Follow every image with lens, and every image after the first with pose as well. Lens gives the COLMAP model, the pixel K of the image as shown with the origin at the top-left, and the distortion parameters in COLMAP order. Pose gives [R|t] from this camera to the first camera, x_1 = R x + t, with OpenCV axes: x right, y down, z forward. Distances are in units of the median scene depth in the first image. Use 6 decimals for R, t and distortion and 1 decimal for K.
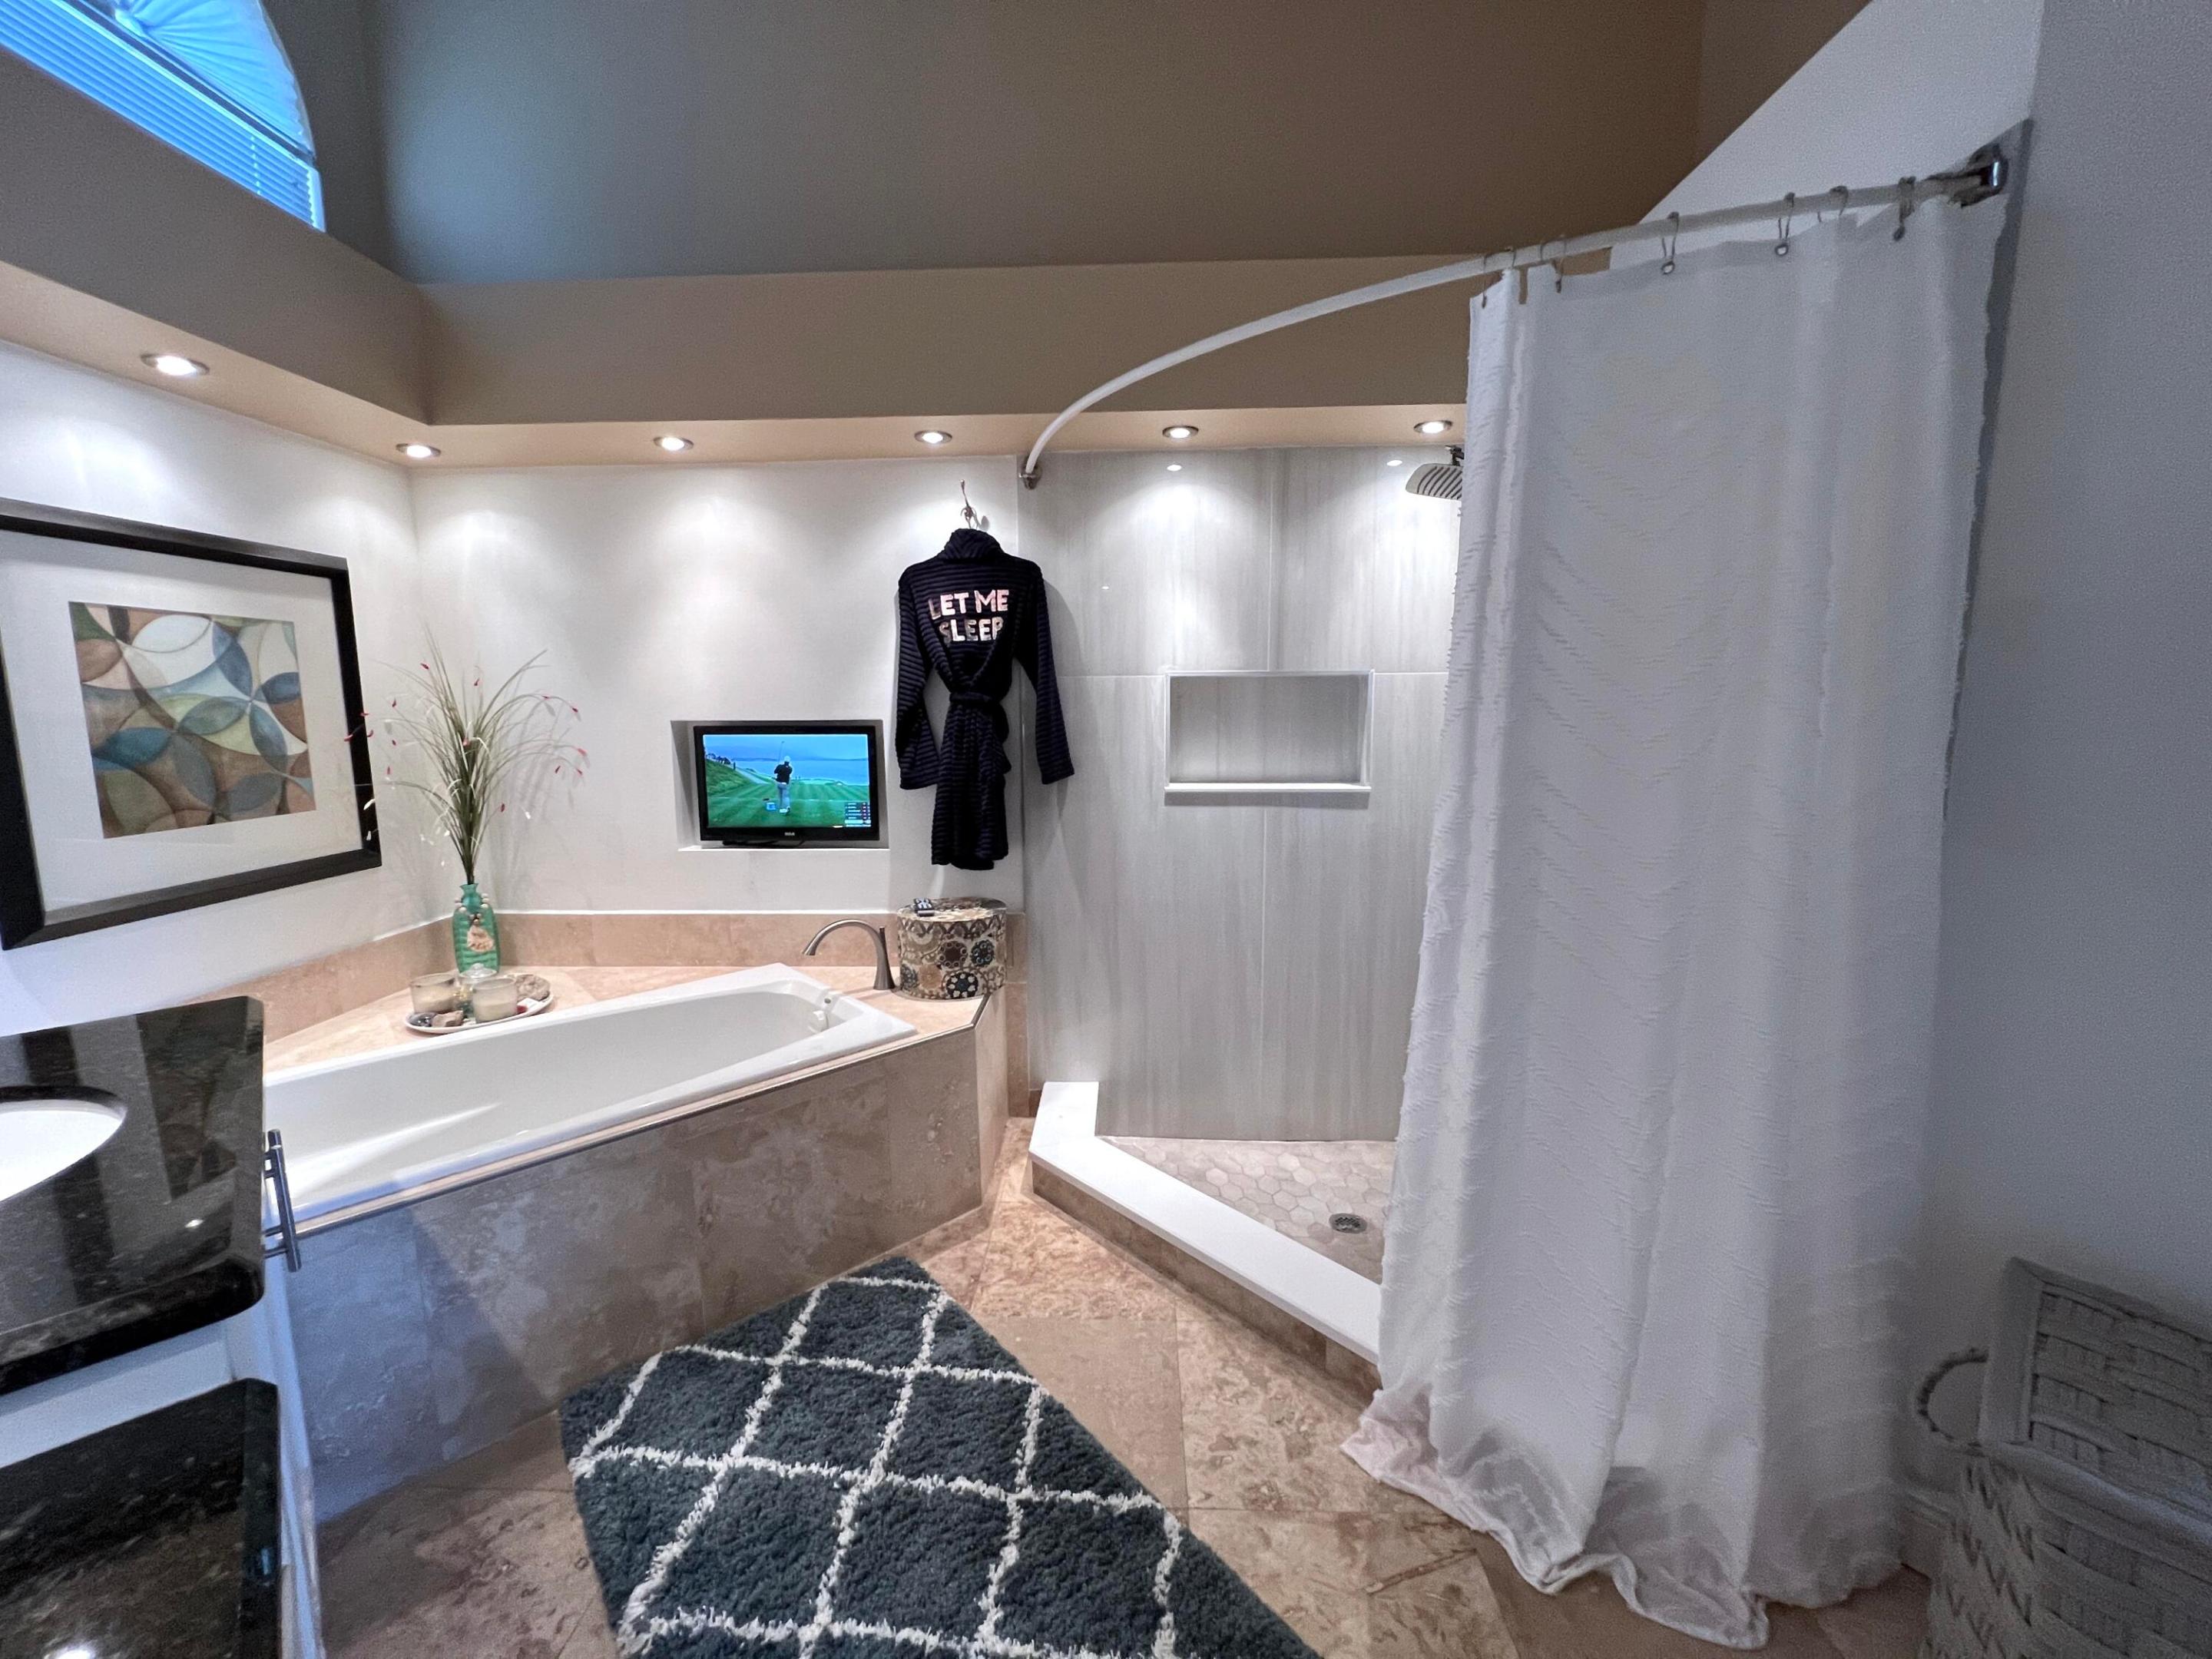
lens RADIAL K [[884.7, 0, 1105.3], [0, 884.7, 829.9], [0, 0, 1]] dist [-0.001368, -0.000211]
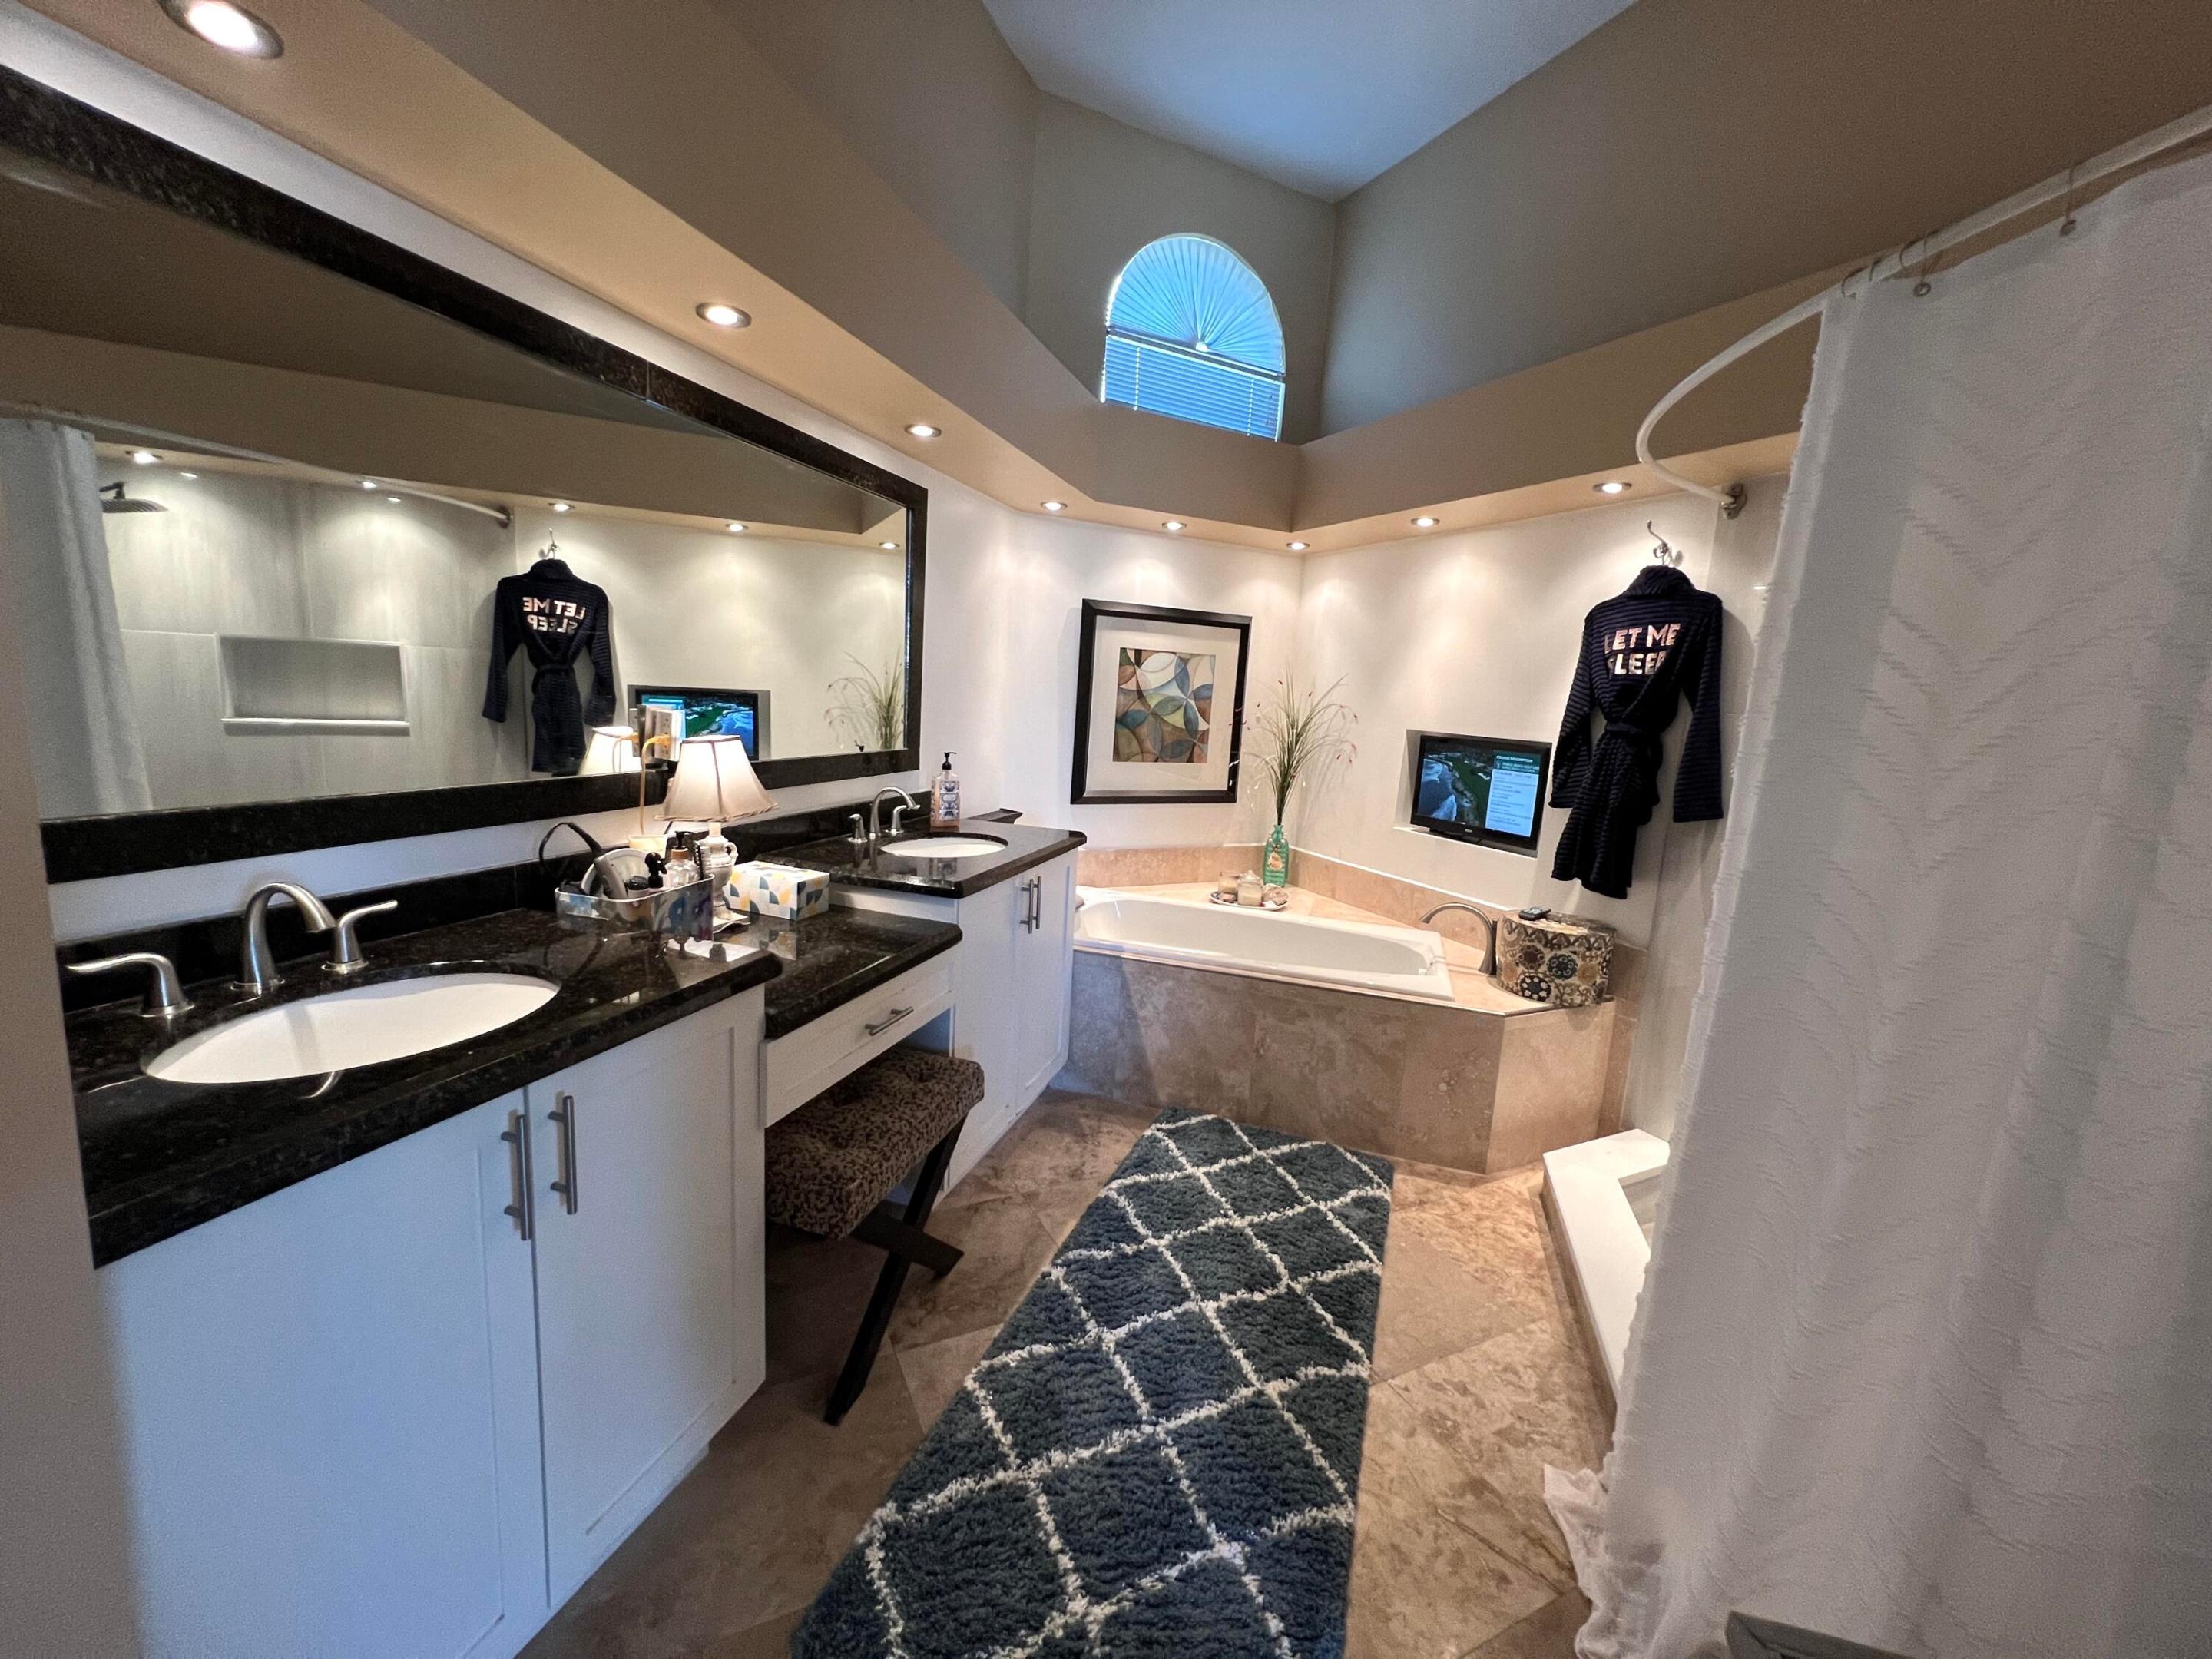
lens RADIAL K [[884.7, 0, 1103.5], [0, 884.7, 833.0], [0, 0, 1]] dist [-0.001368, -0.000211]
pose [[0.481482, 0.177352, -0.858325, 0.527643], [-0.188513, 0.977348, 0.096198, -0.017249], [0.855943, 0.115488, 0.504008, -0.031968]]
